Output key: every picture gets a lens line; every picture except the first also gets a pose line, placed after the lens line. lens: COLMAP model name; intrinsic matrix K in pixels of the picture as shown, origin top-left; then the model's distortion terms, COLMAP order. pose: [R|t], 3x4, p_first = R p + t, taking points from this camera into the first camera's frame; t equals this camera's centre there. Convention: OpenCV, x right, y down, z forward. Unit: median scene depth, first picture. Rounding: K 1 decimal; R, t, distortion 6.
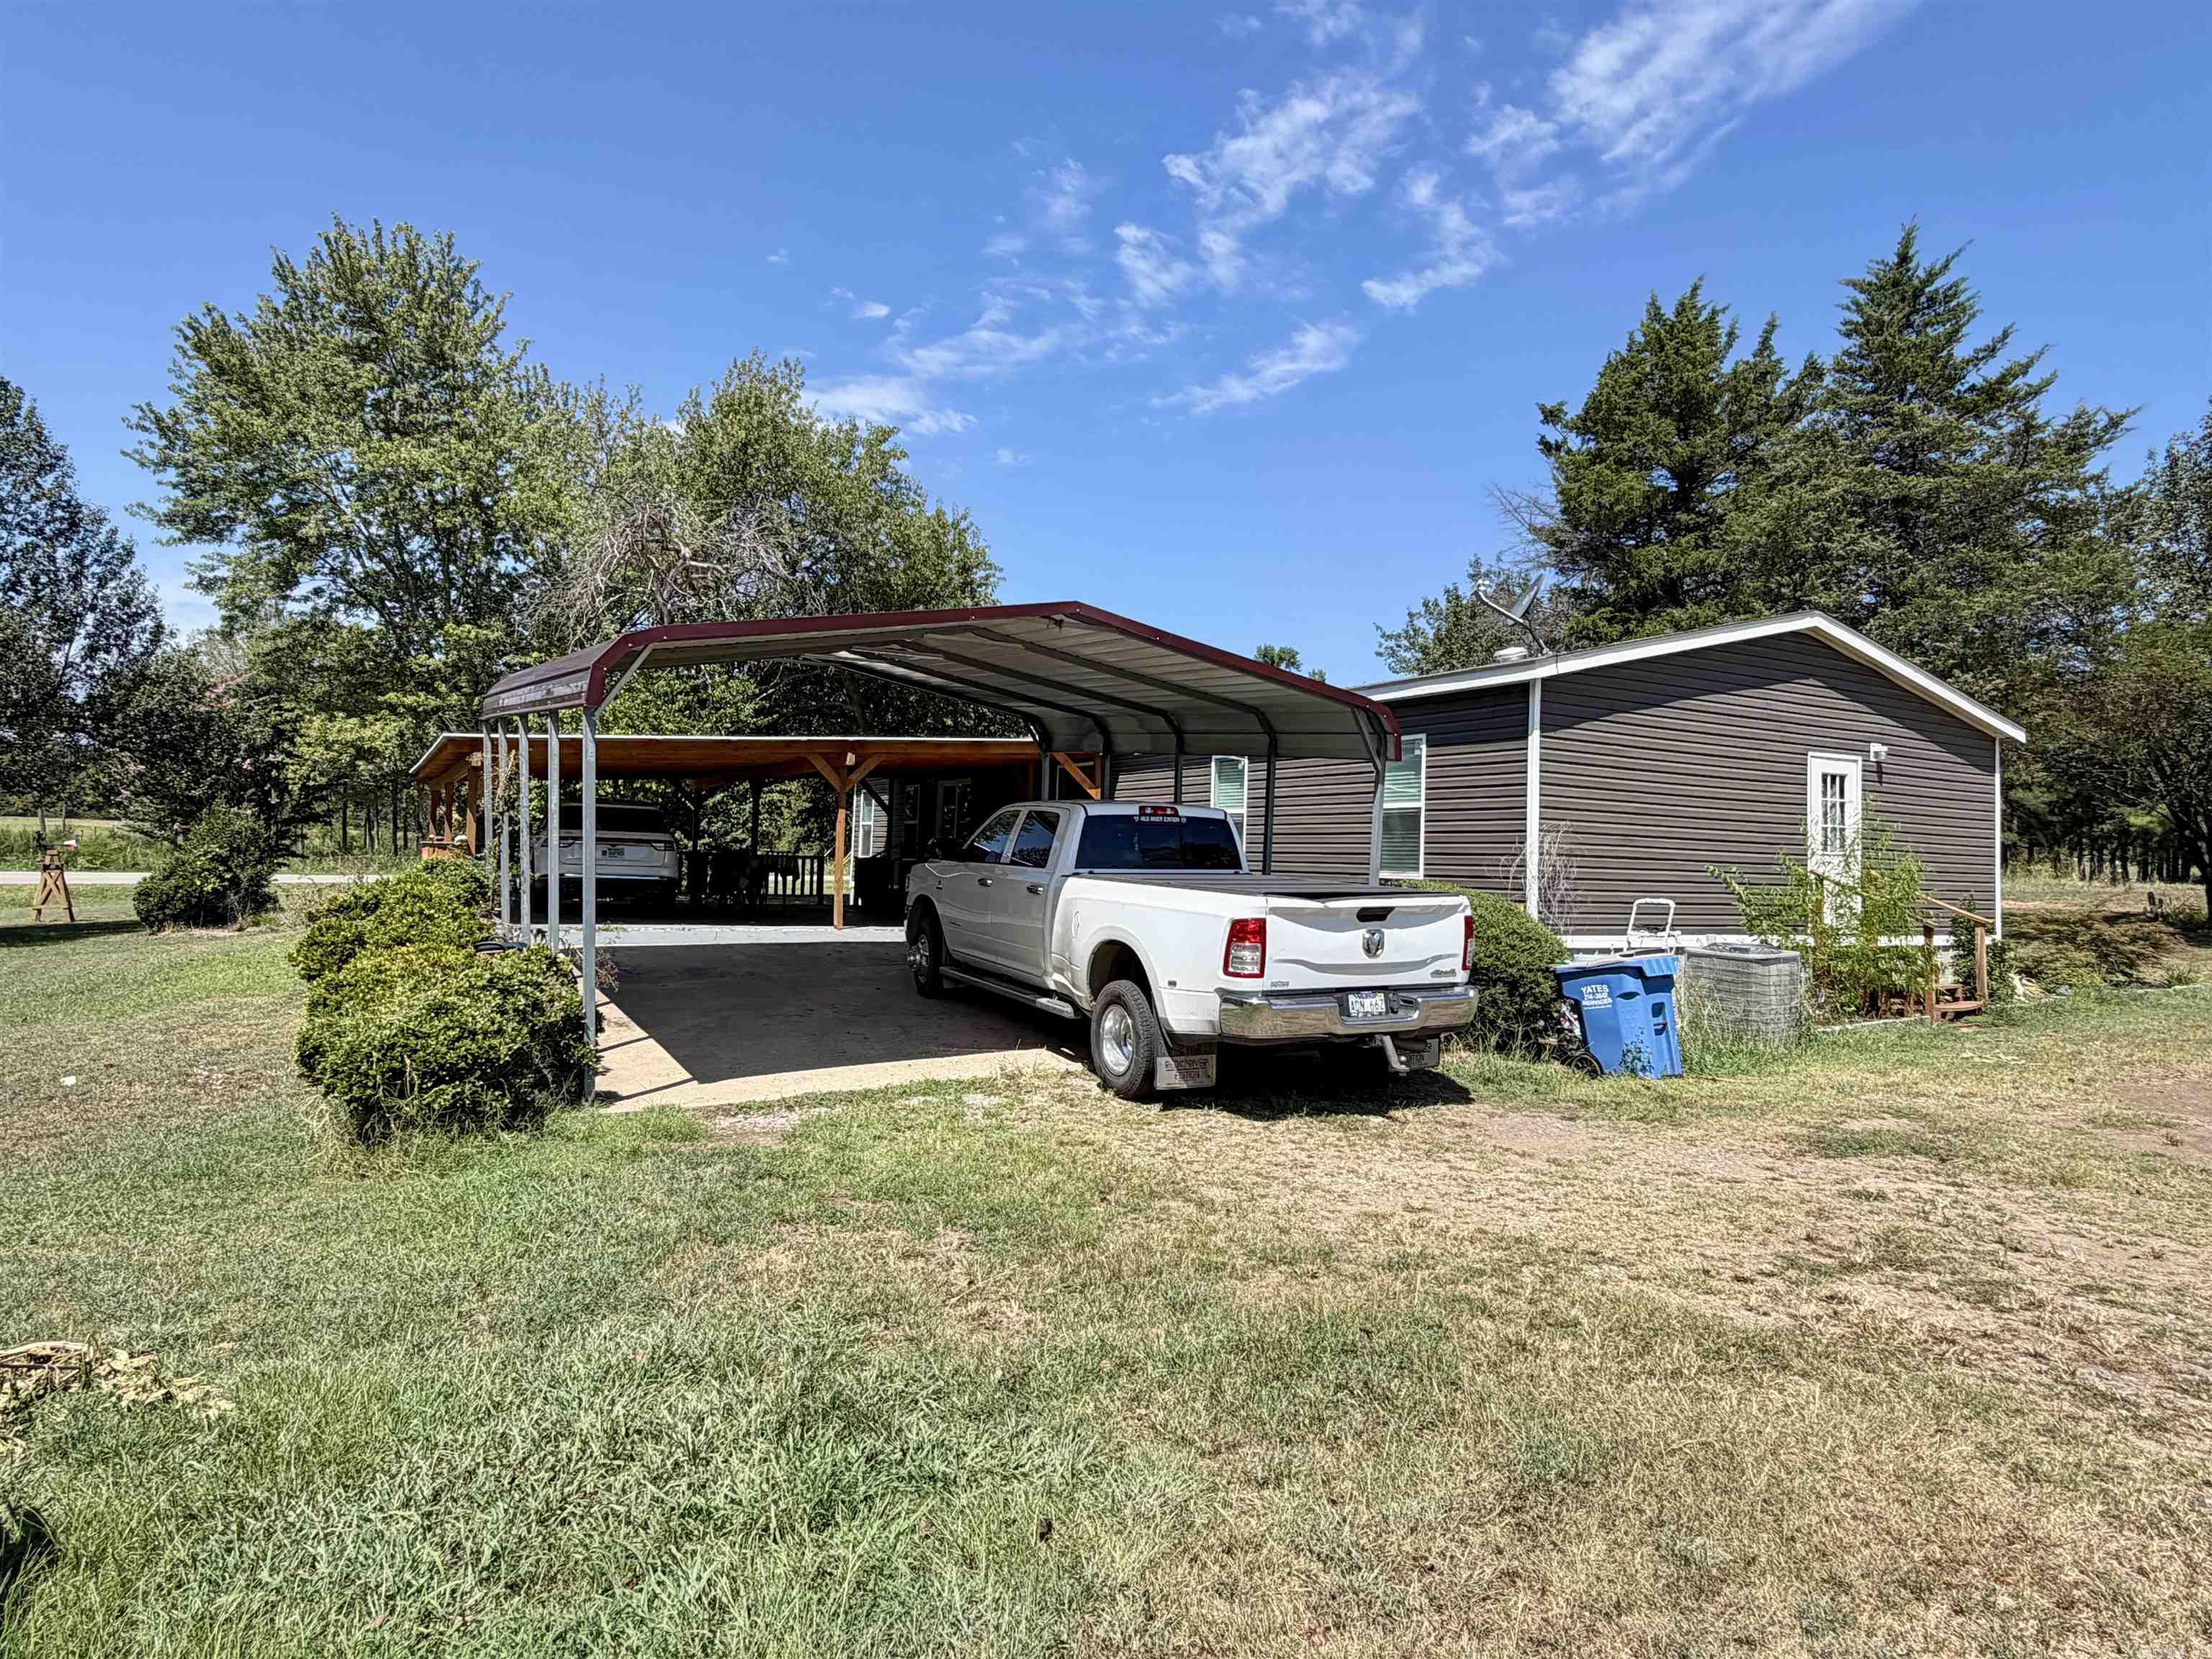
lens RADIAL K [[1314.0, 0, 1156.2], [0, 1314.0, 830.7], [0, 0, 1]] dist [-0.028595, 0.001479]
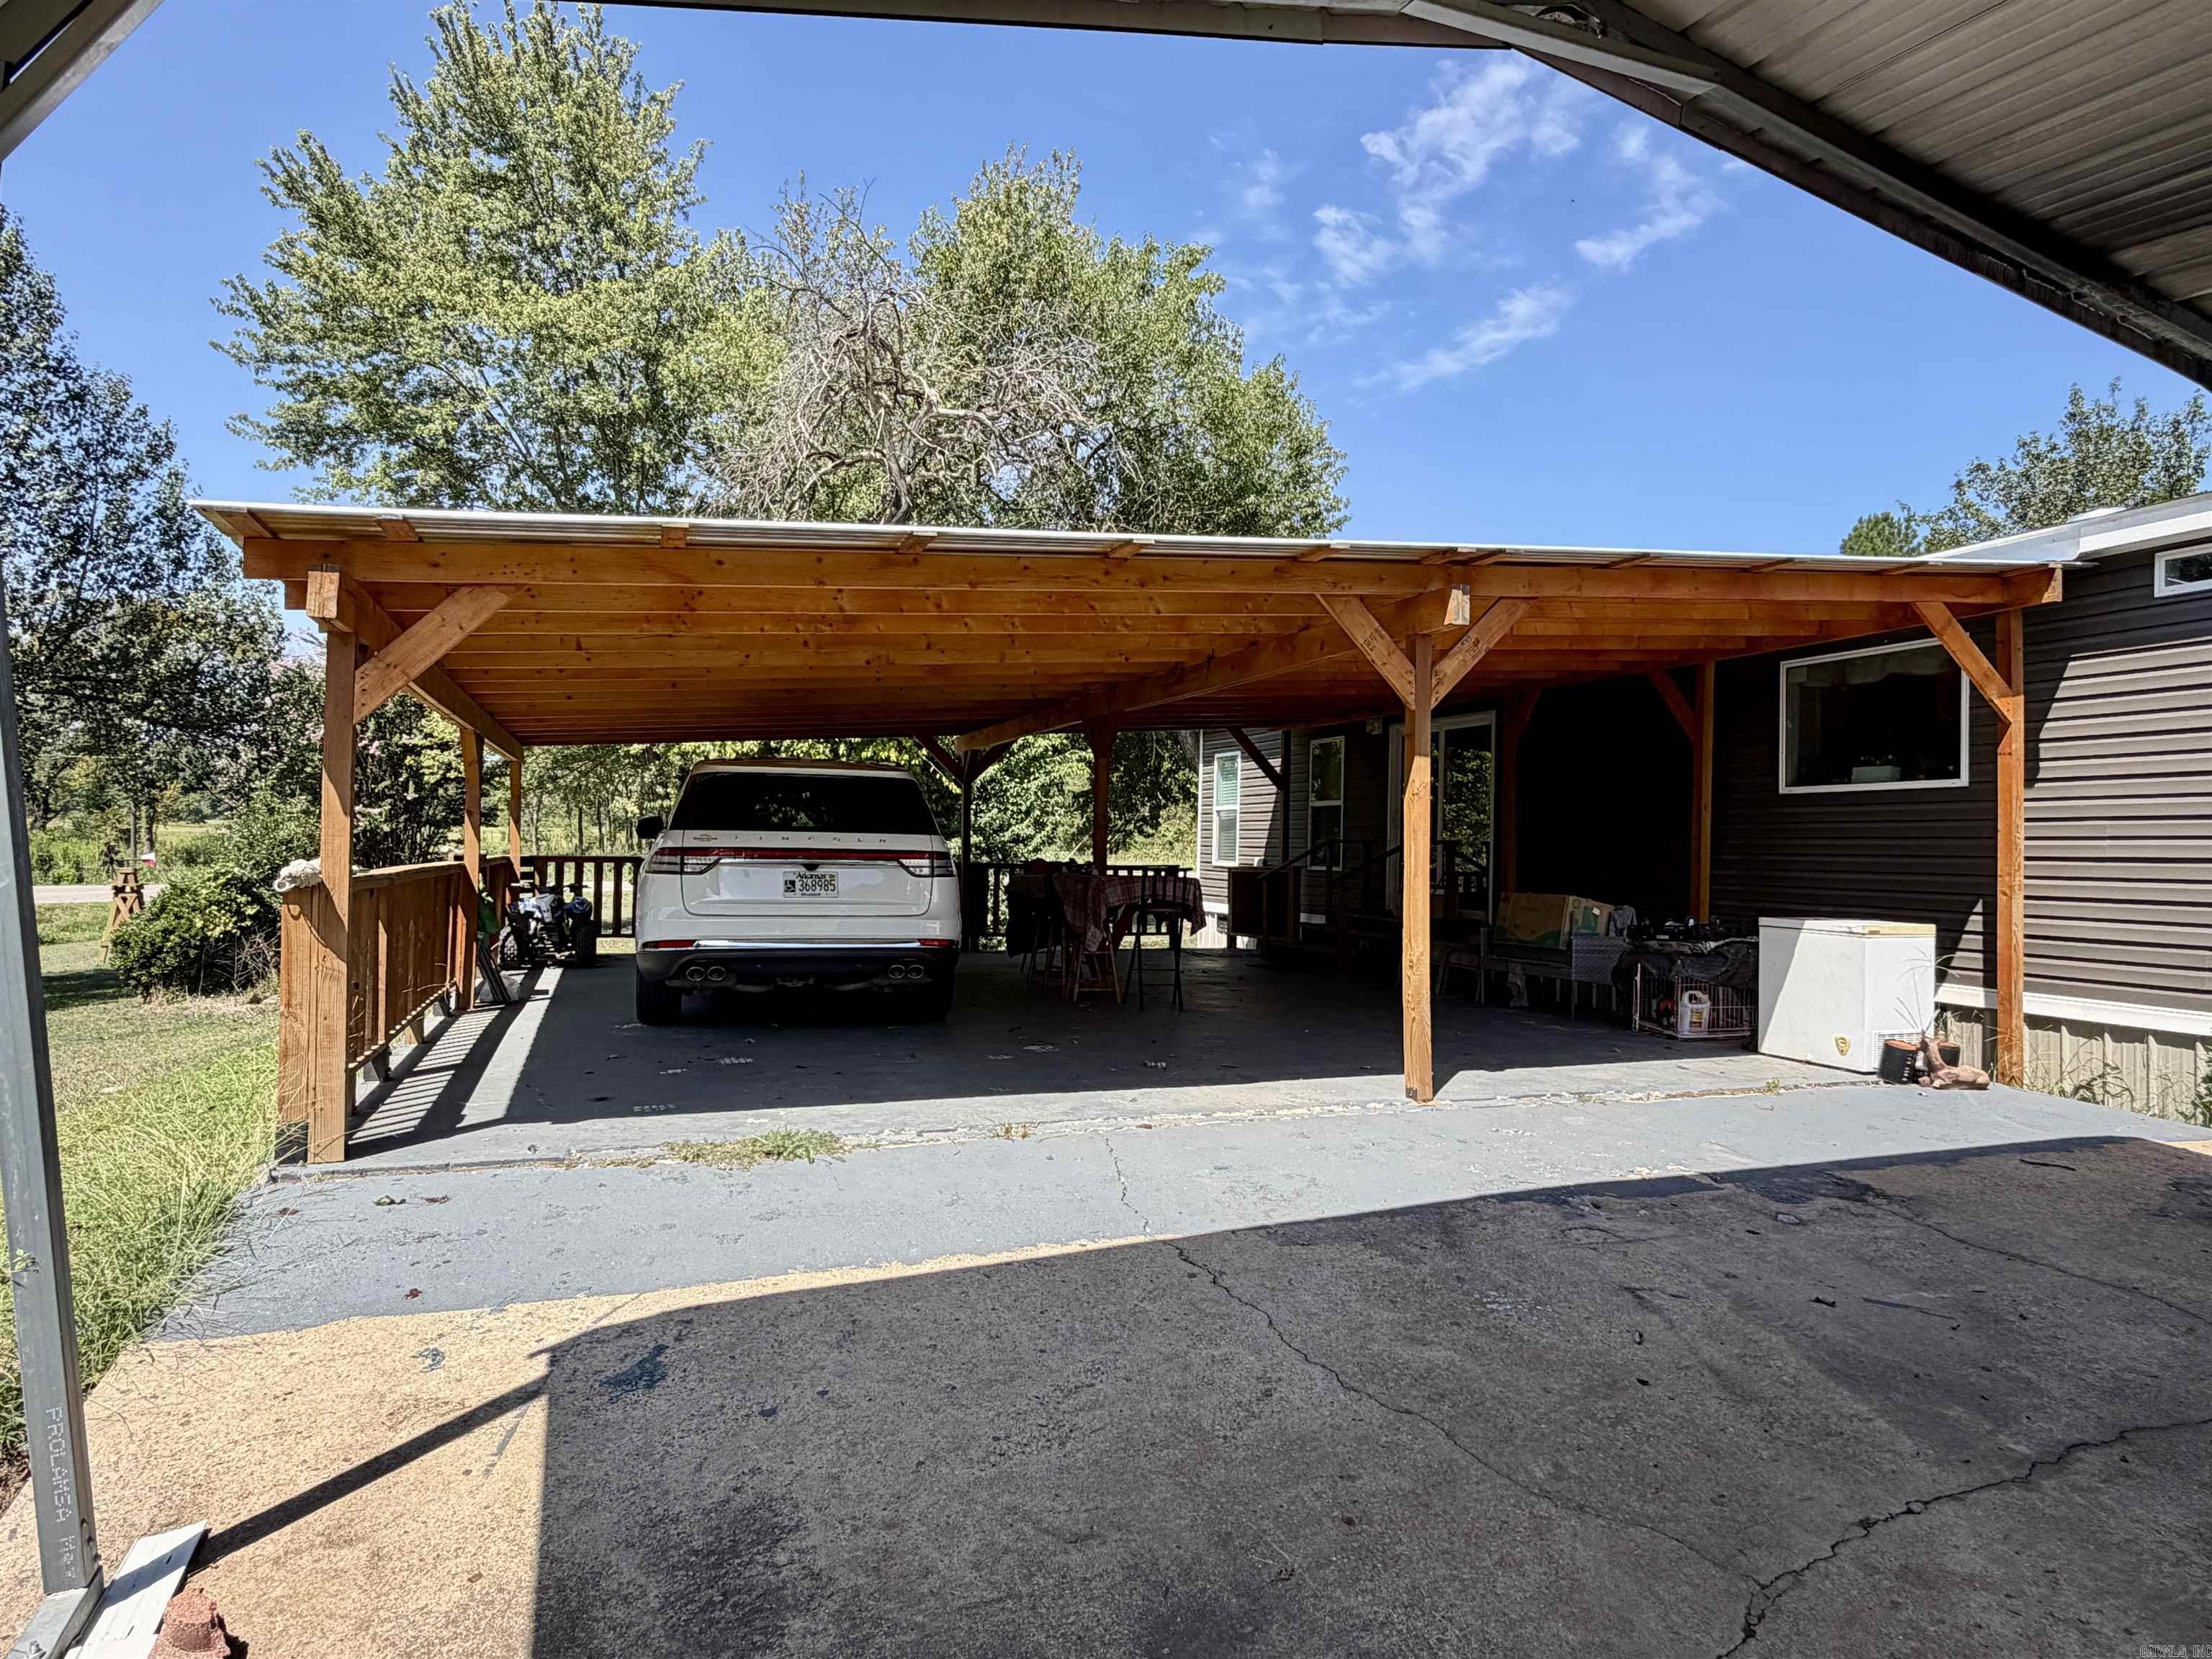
lens RADIAL K [[1314.0, 0, 1156.2], [0, 1314.0, 830.7], [0, 0, 1]] dist [-0.028595, 0.001479]
pose [[0.986571, -0.018052, -0.162331, -0.133745], [0.019765, 0.999765, 0.008942, -0.000828], [0.162131, -0.012031, 0.986696, 0.338786]]
